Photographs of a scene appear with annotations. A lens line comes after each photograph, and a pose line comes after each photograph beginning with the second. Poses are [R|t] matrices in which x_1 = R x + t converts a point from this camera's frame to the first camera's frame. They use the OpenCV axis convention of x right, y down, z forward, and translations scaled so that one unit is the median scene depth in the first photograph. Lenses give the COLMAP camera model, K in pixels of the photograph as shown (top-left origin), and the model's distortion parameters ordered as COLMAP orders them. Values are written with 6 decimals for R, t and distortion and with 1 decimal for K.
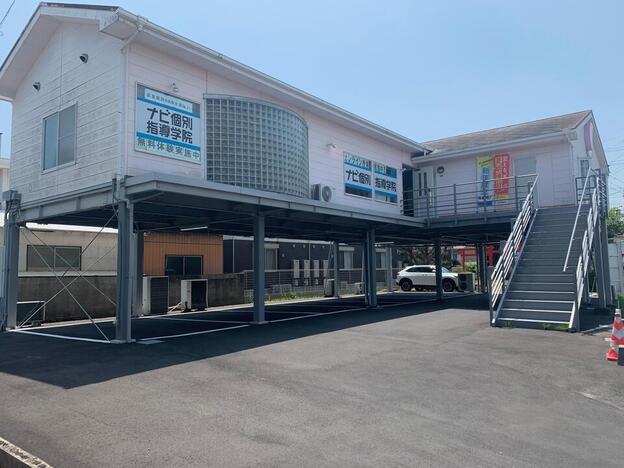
lens RADIAL K [[479.7, 0, 312.0], [0, 479.7, 234.0], [0, 0, 1]] dist [0.114991, -0.154464]
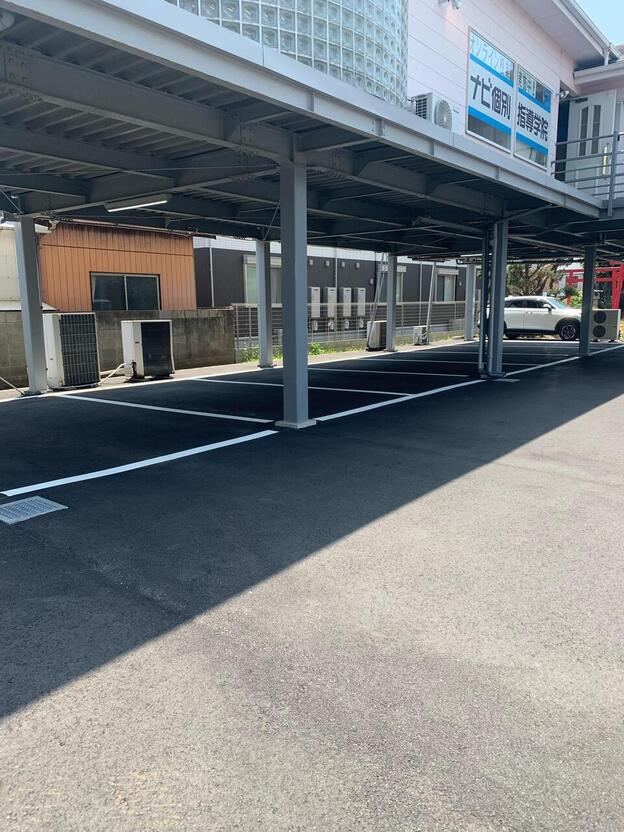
lens RADIAL K [[639.6, 0, 312.0], [0, 639.6, 416.0], [0, 0, 1]] dist [0.114991, -0.154464]
pose [[0.999960, 0.006164, 0.006434, -0.064338], [-0.007550, 0.969663, 0.244329, 0.021717], [-0.004733, -0.244368, 0.969671, 0.280350]]
